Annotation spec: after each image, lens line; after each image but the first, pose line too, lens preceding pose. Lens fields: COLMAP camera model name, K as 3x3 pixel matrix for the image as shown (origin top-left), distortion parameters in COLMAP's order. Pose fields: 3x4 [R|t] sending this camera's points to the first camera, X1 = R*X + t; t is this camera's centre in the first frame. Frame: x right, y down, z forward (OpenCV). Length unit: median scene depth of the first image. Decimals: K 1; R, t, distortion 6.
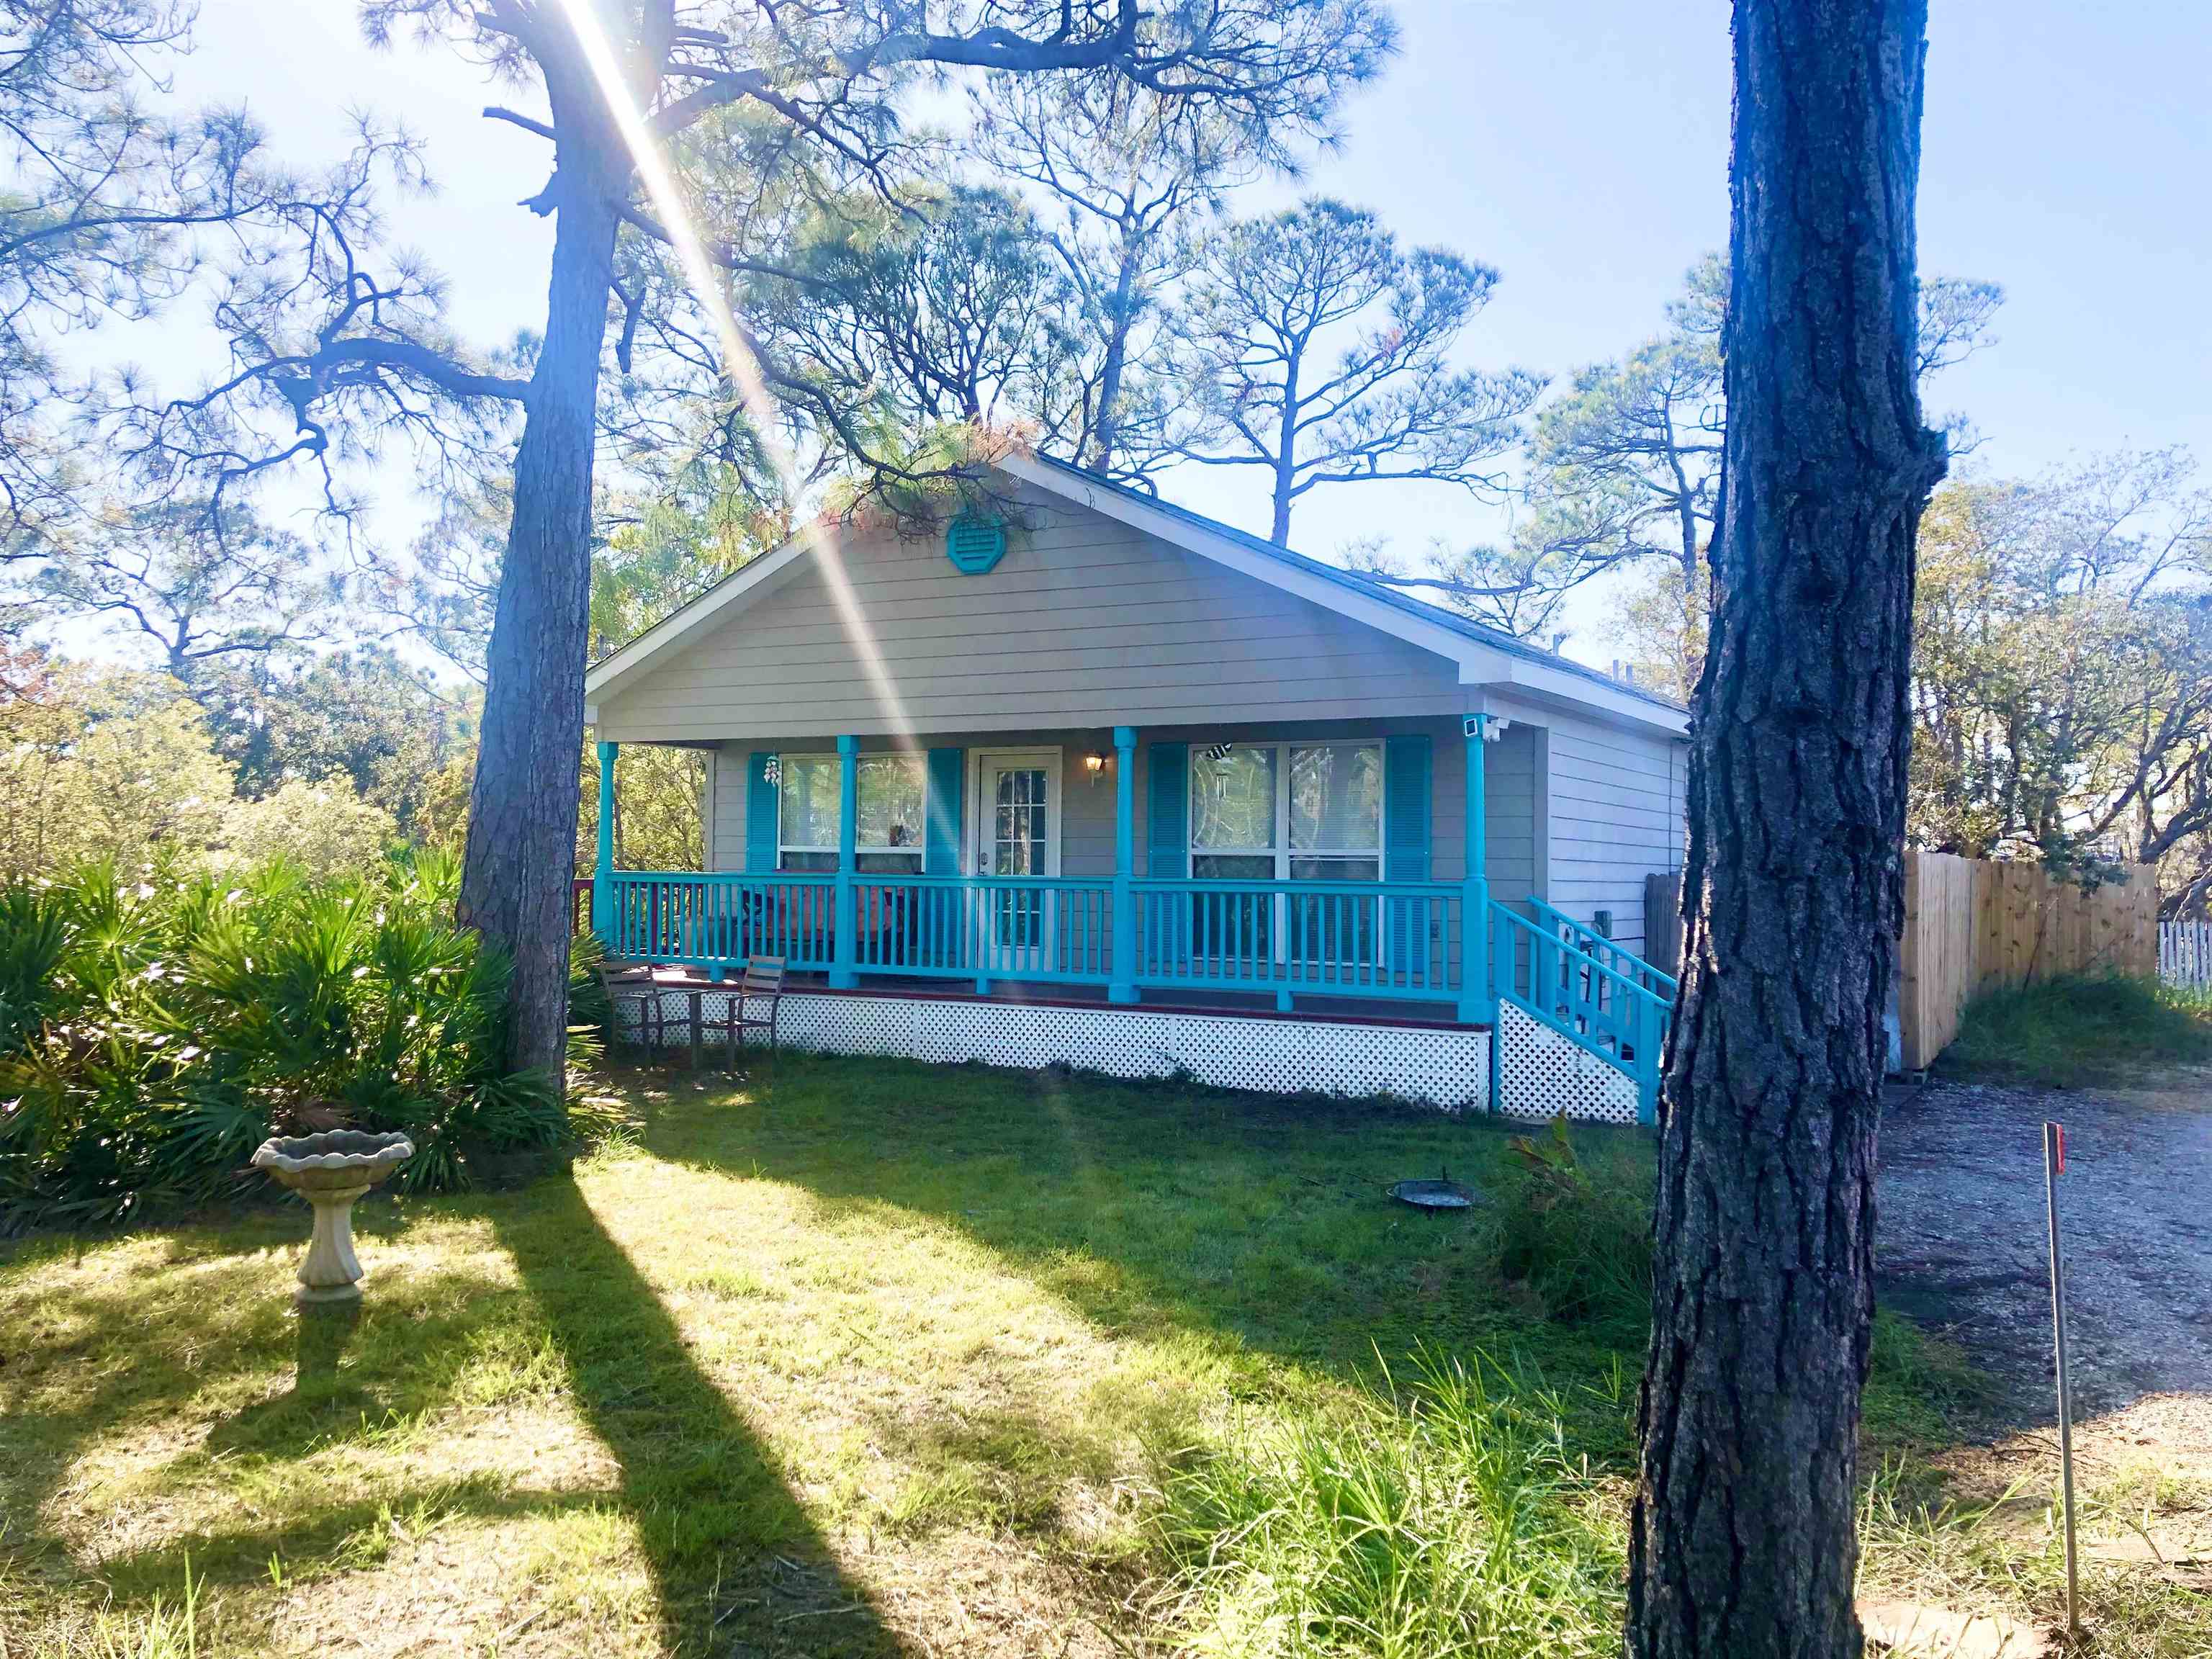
lens RADIAL K [[1802.7, 0, 1102.4], [0, 1802.7, 828.1], [0, 0, 1]] dist [0.016328, -0.001548]
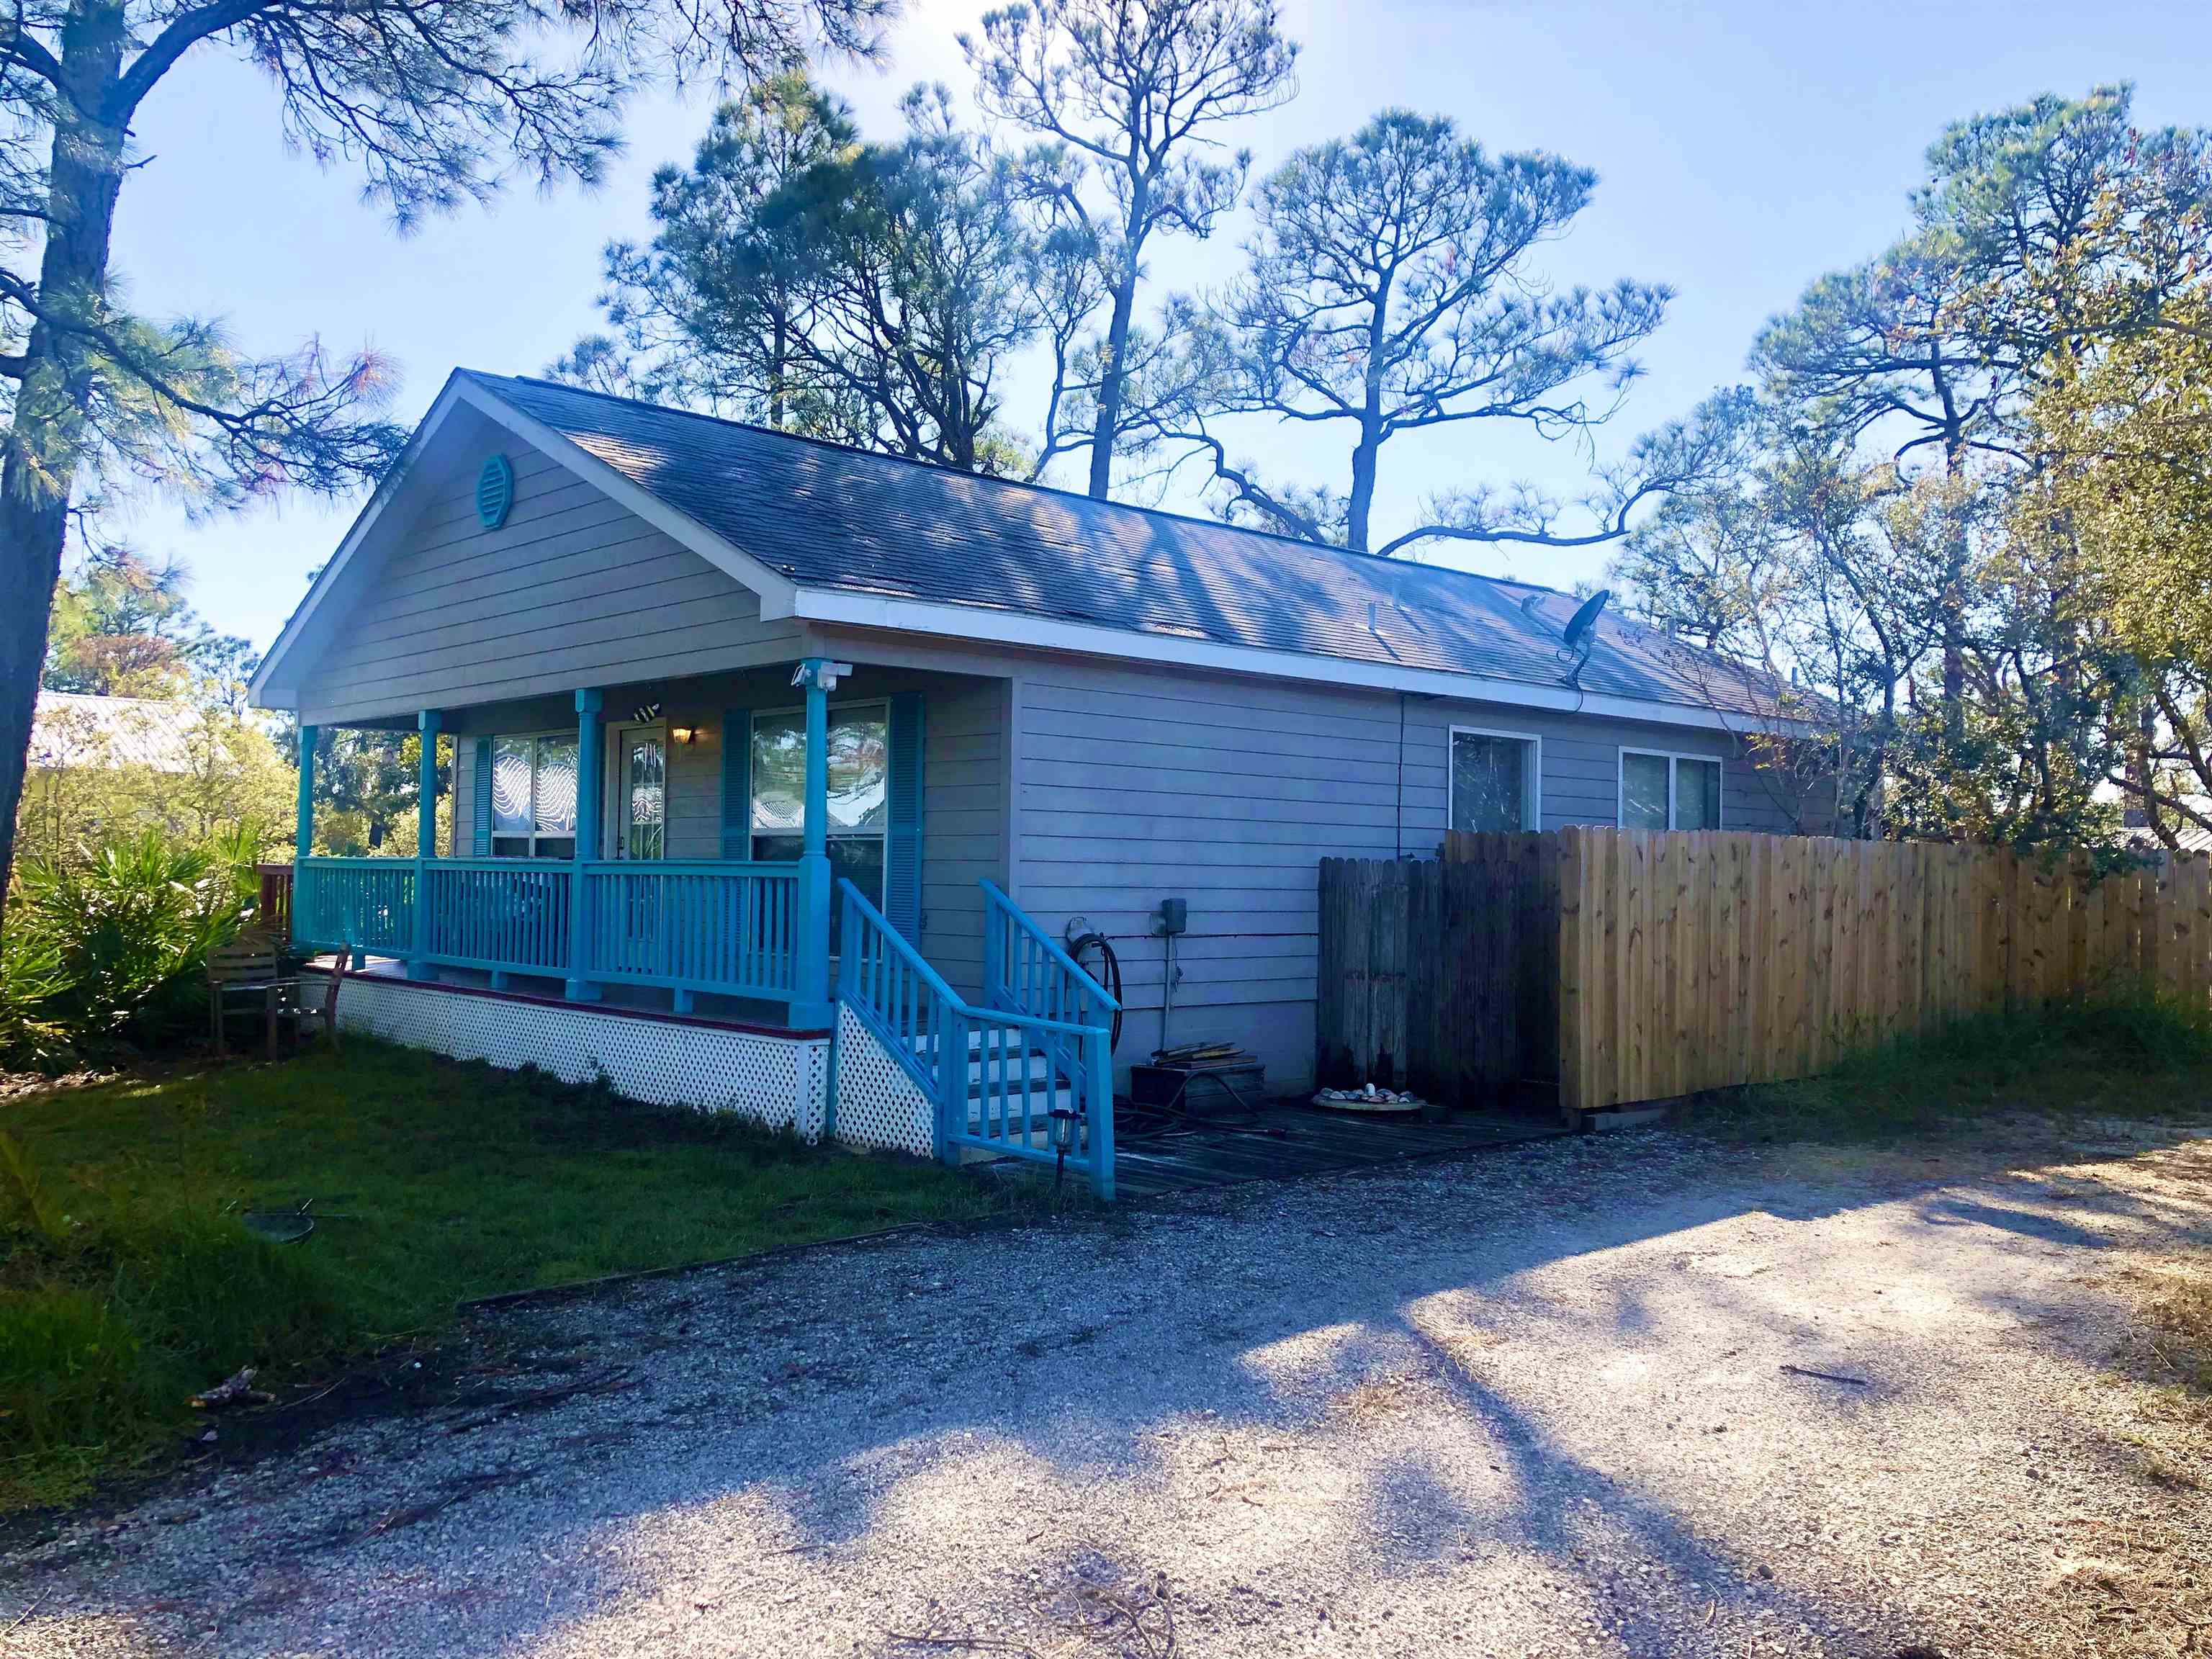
lens RADIAL K [[1802.7, 0, 1106.9], [0, 1802.7, 829.6], [0, 0, 1]] dist [0.016328, -0.001548]
pose [[0.955403, -0.007664, -0.295206, 0.255313], [0.006120, 0.999962, -0.006156, 0.009864], [0.295242, 0.004075, 0.955414, 0.110773]]
